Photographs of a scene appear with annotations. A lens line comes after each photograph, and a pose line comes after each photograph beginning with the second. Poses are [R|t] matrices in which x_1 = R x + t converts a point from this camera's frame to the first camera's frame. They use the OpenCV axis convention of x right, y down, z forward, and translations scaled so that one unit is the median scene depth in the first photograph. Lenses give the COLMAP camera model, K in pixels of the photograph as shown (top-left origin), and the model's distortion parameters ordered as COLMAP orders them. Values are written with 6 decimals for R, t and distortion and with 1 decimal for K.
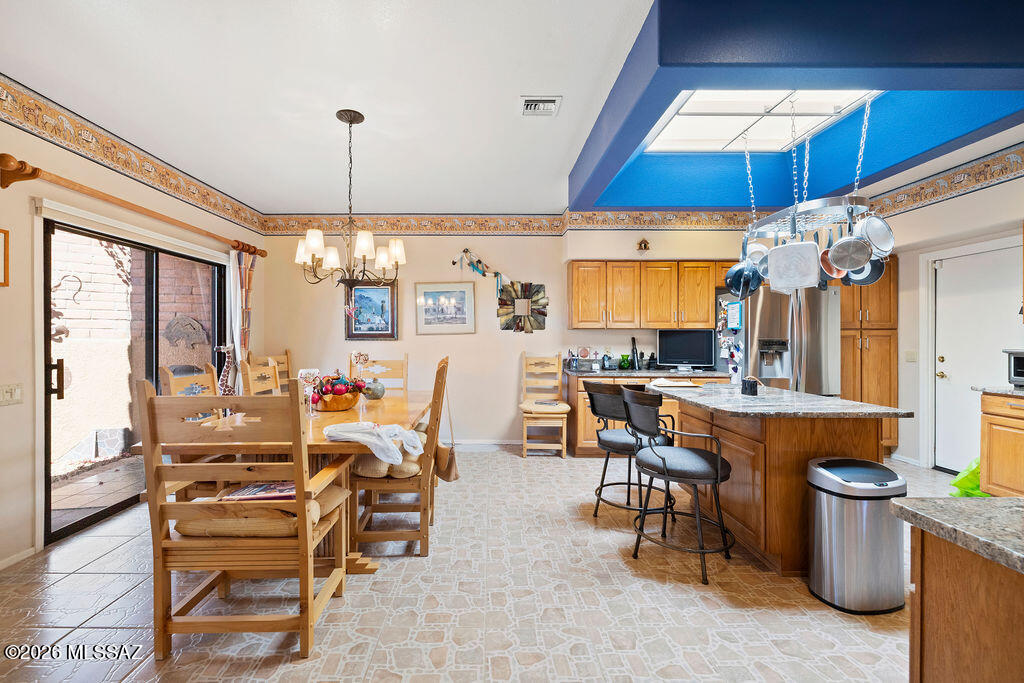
lens RADIAL K [[434.3, 0, 498.4], [0, 434.3, 339.5], [0, 0, 1]] dist [0.001145, -0.000848]
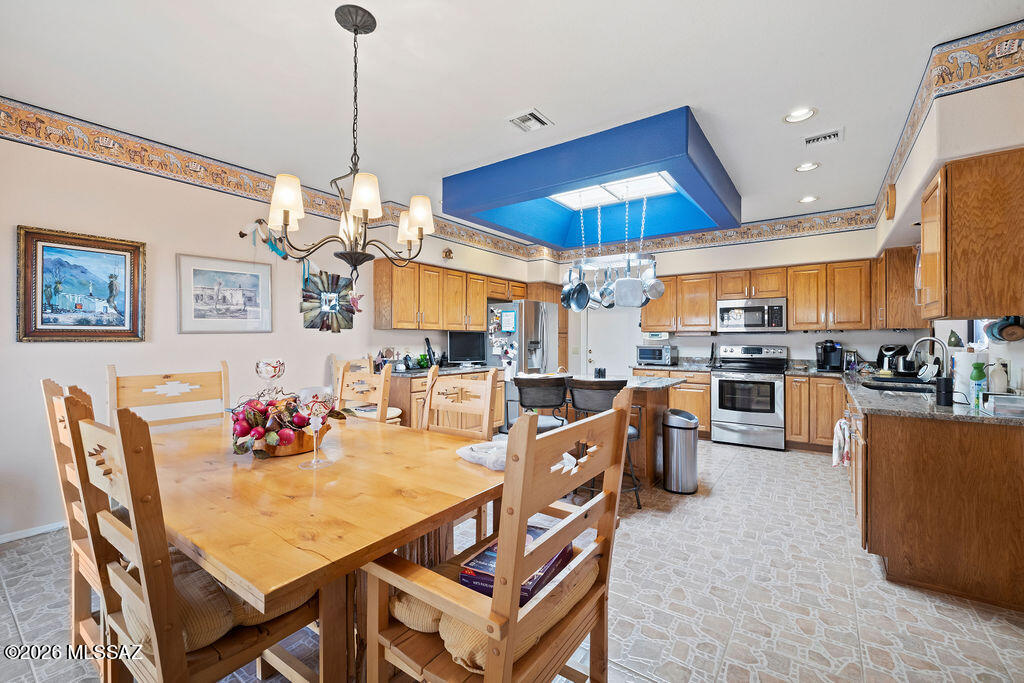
lens RADIAL K [[434.3, 0, 515.9], [0, 434.3, 332.9], [0, 0, 1]] dist [0.001145, -0.000848]
pose [[0.596629, 0.011014, 0.802442, -0.447426], [-0.000891, 0.999914, -0.013063, -0.003095], [-0.802517, 0.007079, 0.596588, 0.218920]]
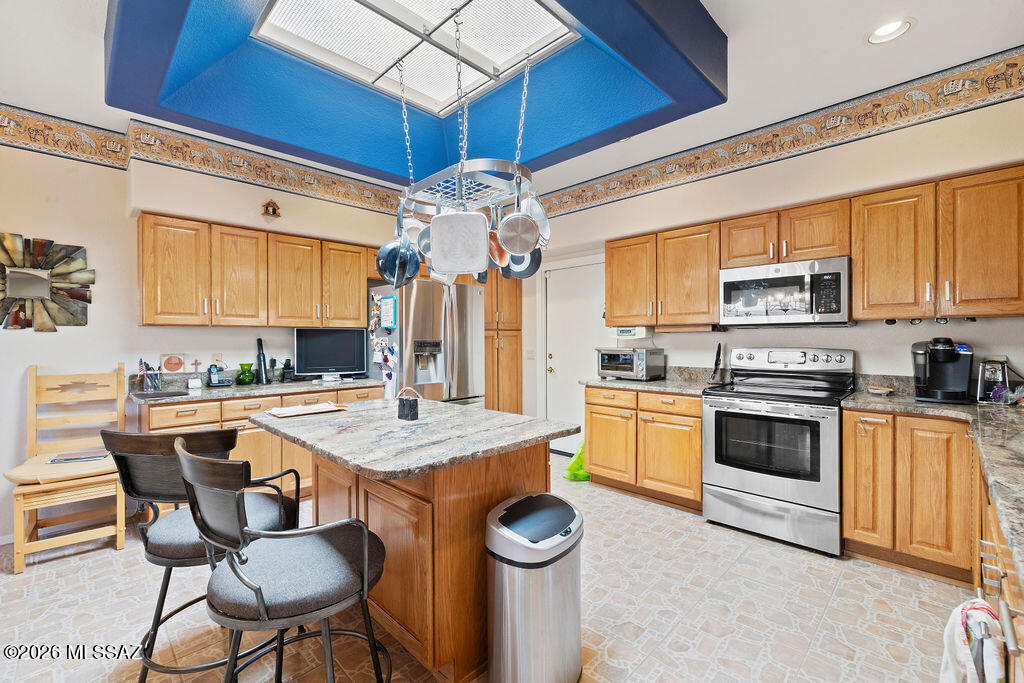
lens RADIAL K [[434.3, 0, 506.3], [0, 434.3, 337.3], [0, 0, 1]] dist [0.001145, -0.000848]
pose [[0.722422, -0.002451, 0.691448, 0.120780], [0.006471, 0.999974, -0.003217, -0.002233], [-0.691422, 0.006799, 0.722419, 0.223265]]
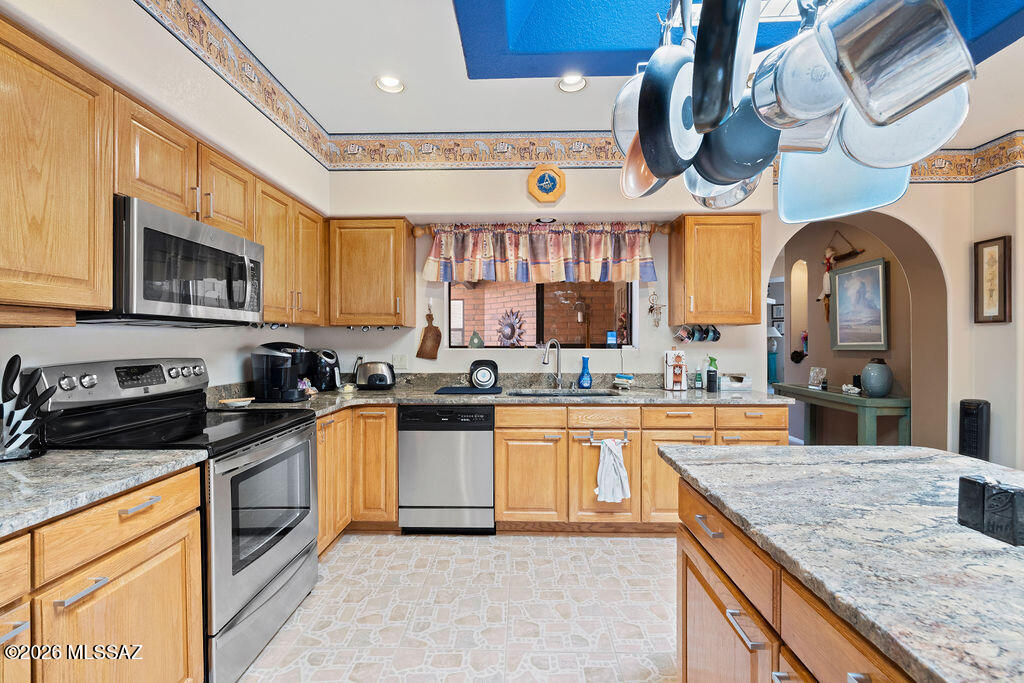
lens RADIAL K [[434.3, 0, 510.5], [0, 434.3, 340.4], [0, 0, 1]] dist [0.001145, -0.000848]
pose [[-0.999411, 0.001115, 0.034288, 0.548127], [0.001154, 0.999999, 0.001108, -0.002404], [-0.034286, 0.001147, -0.999411, 0.798061]]
